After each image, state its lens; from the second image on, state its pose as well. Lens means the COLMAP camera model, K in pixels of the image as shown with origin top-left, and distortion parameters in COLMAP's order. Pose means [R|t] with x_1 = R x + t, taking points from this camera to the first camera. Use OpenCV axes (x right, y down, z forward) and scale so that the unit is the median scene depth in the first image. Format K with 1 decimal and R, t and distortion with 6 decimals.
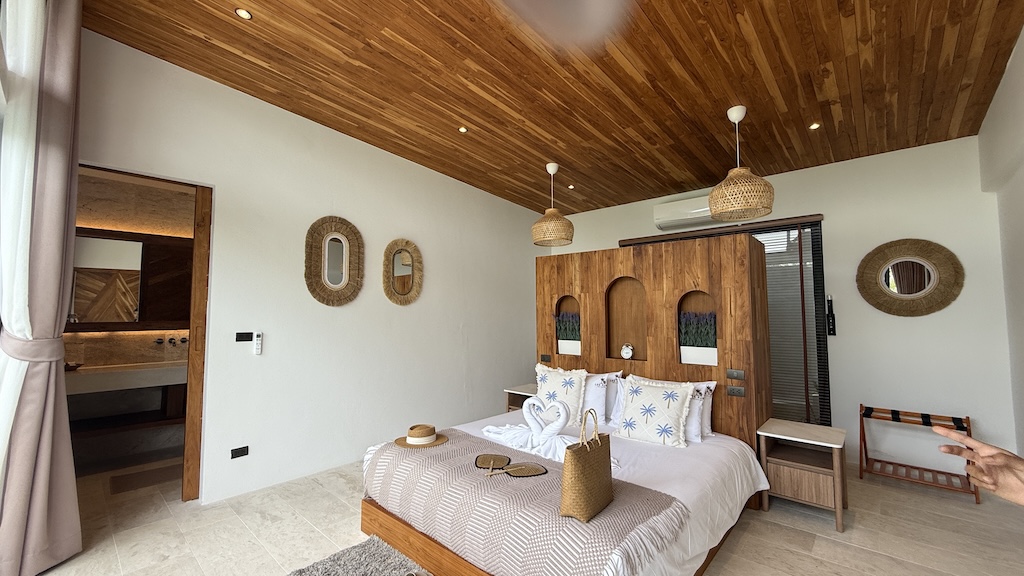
lens RADIAL K [[408.7, 0, 509.8], [0, 408.7, 287.0], [0, 0, 1]] dist [-0.001581, 0.000276]
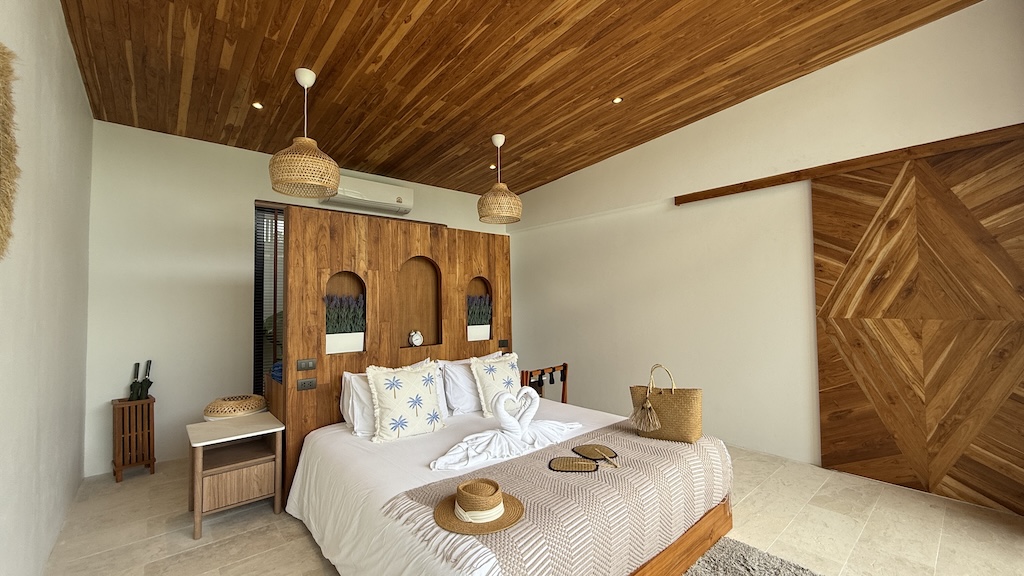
lens RADIAL K [[408.7, 0, 509.8], [0, 408.7, 287.0], [0, 0, 1]] dist [-0.001581, 0.000276]
pose [[0.118714, 0.035262, 0.992302, -0.608770], [-0.052371, 0.998201, -0.029206, 0.060794], [-0.991546, -0.048501, 0.120347, 0.698447]]
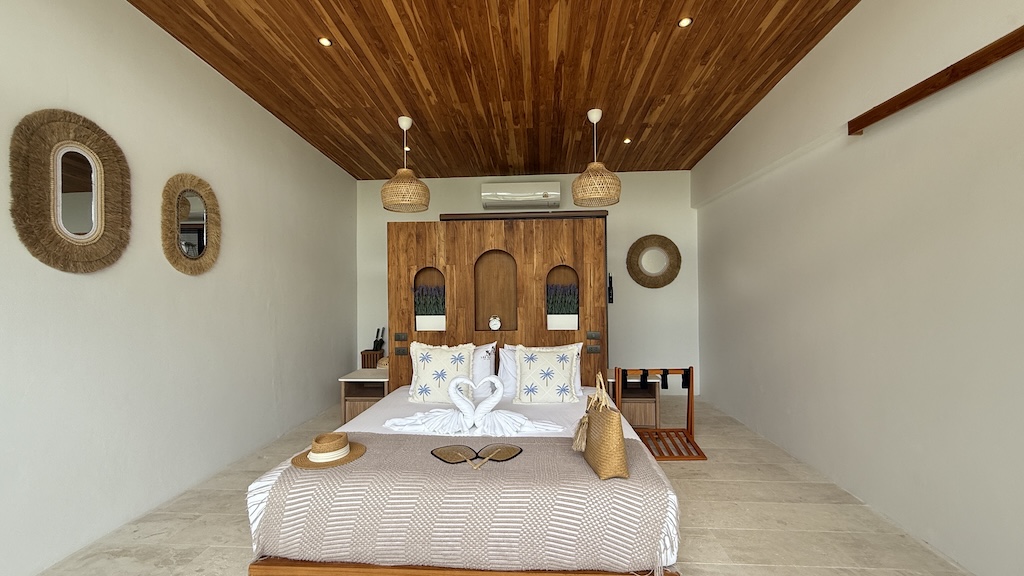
lens RADIAL K [[408.7, 0, 509.8], [0, 408.7, 287.0], [0, 0, 1]] dist [-0.001581, 0.000276]
pose [[0.782932, 0.000202, 0.622107, -0.324861], [-0.030988, 0.998771, 0.038674, 0.027321], [-0.621335, -0.049557, 0.781976, 0.184177]]
